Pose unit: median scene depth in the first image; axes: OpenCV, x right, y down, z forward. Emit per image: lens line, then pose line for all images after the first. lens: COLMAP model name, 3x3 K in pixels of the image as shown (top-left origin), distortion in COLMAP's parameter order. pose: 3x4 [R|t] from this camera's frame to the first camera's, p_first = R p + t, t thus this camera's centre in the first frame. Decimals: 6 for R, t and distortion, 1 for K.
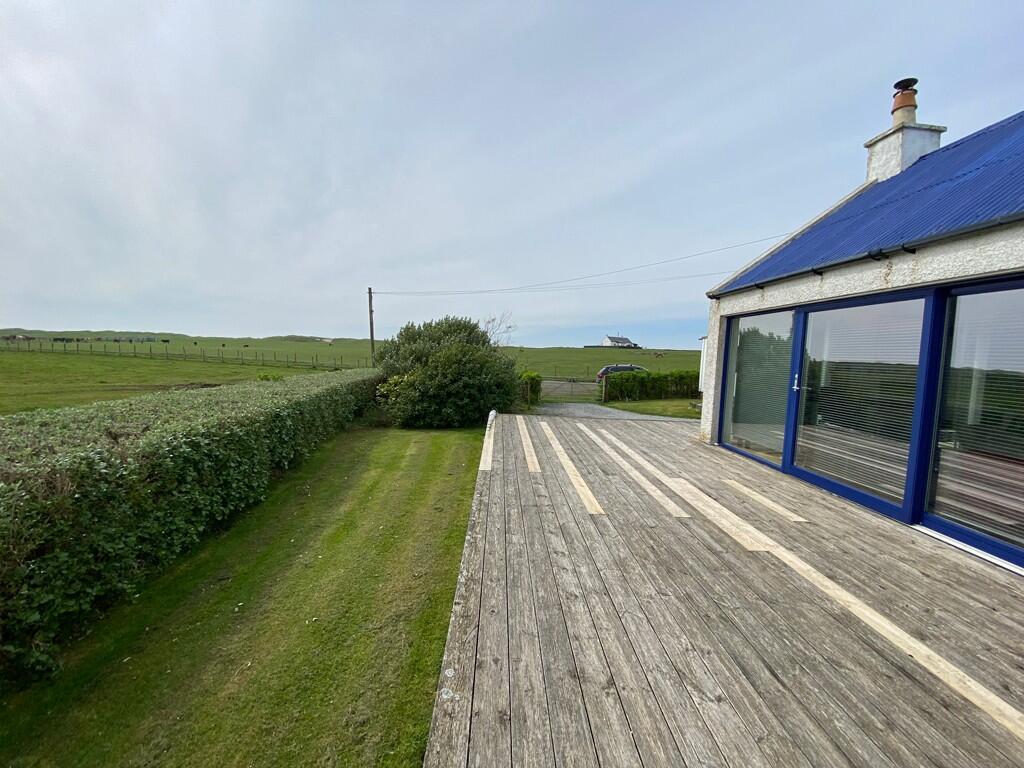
lens RADIAL K [[412.5, 0, 509.5], [0, 412.5, 385.7], [0, 0, 1]] dist [0.001186, -0.013492]
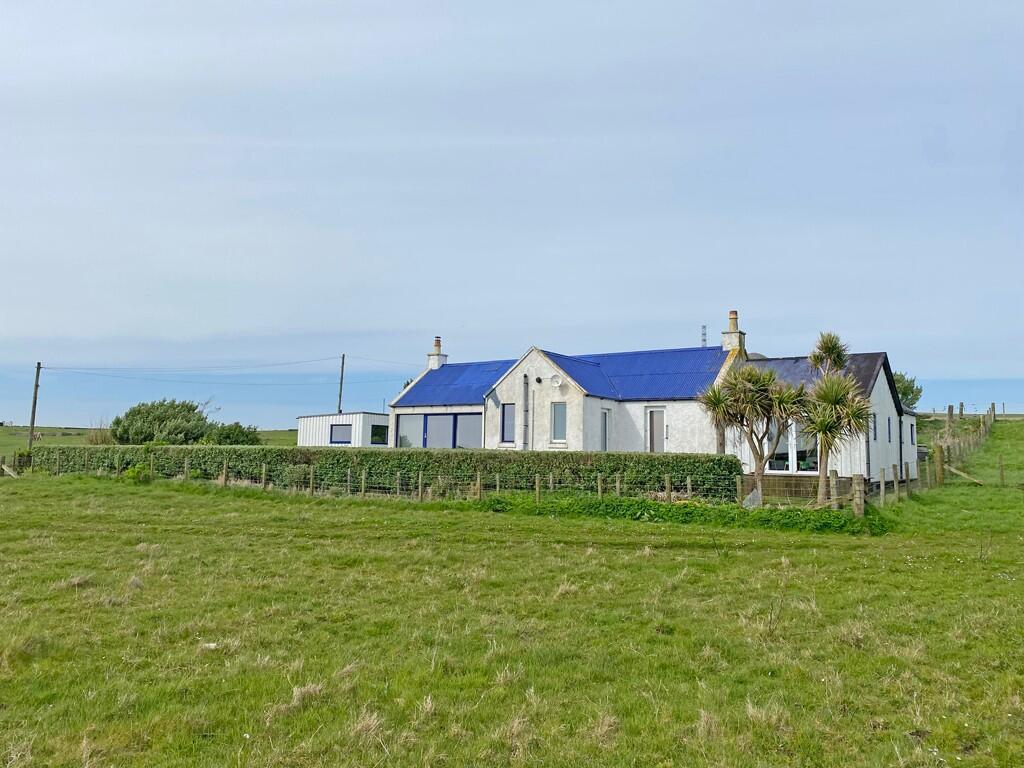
lens RADIAL K [[755.7, 0, 512.0], [0, 755.7, 384.0], [0, 0, 1]] dist [-0.003400, -0.000264]
pose [[0.572660, 0.050611, 0.818229, -3.239320], [0.070232, 0.991394, -0.110476, 0.247361], [-0.816779, 0.120731, 0.564178, -2.553116]]
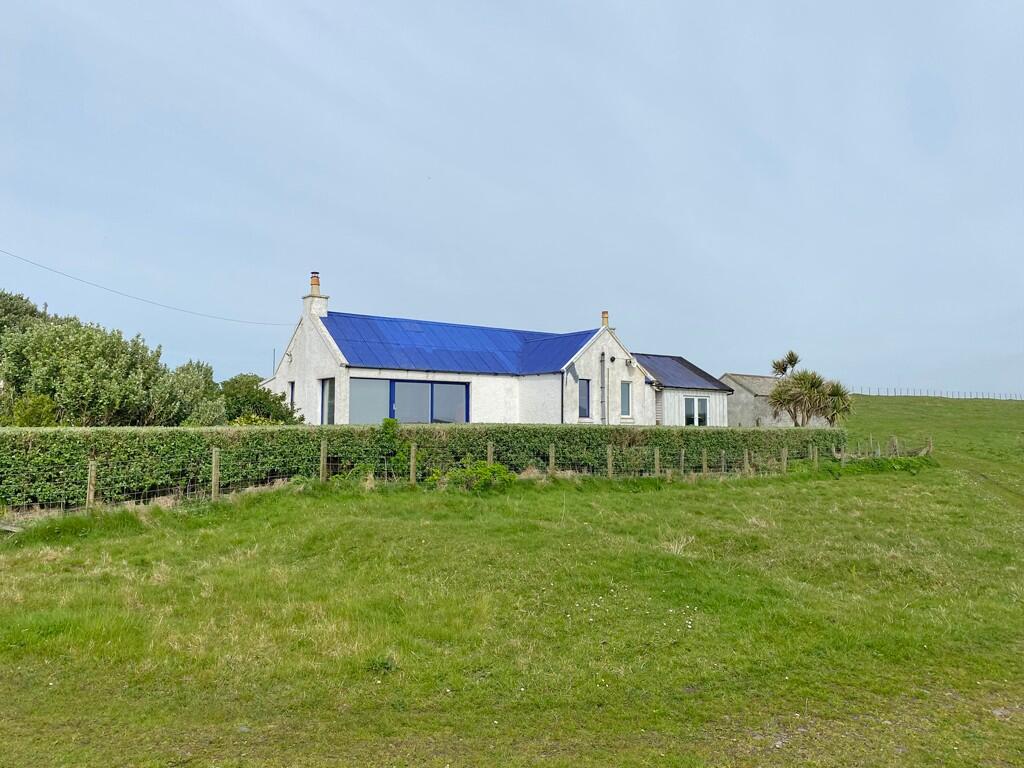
lens RADIAL K [[755.7, 0, 512.0], [0, 755.7, 384.0], [0, 0, 1]] dist [-0.003400, -0.000264]
pose [[-0.599732, 0.004904, 0.800186, -2.955608], [0.042651, 0.998756, 0.025845, -0.202084], [-0.799064, 0.049629, -0.599195, 2.627311]]
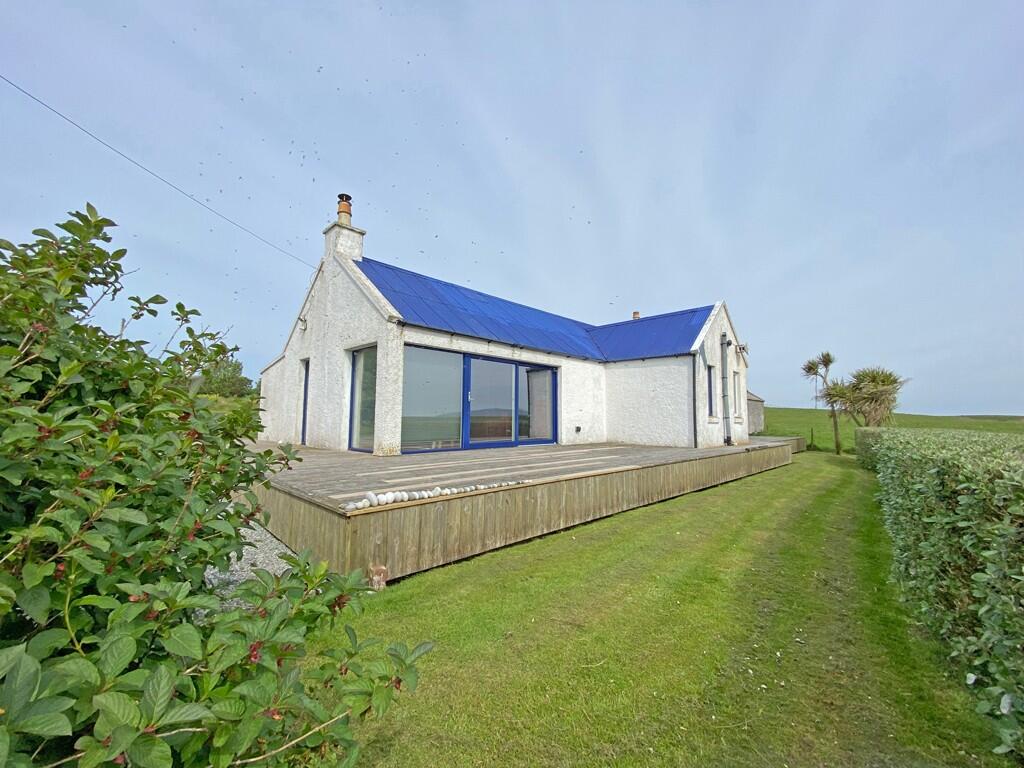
lens RADIAL K [[412.5, 0, 509.5], [0, 412.5, 385.7], [0, 0, 1]] dist [0.001186, -0.013492]
pose [[-0.696382, 0.012440, 0.717564, -0.517788], [0.025037, 0.999662, 0.006968, -0.051748], [-0.717235, 0.022818, -0.696458, 1.624002]]
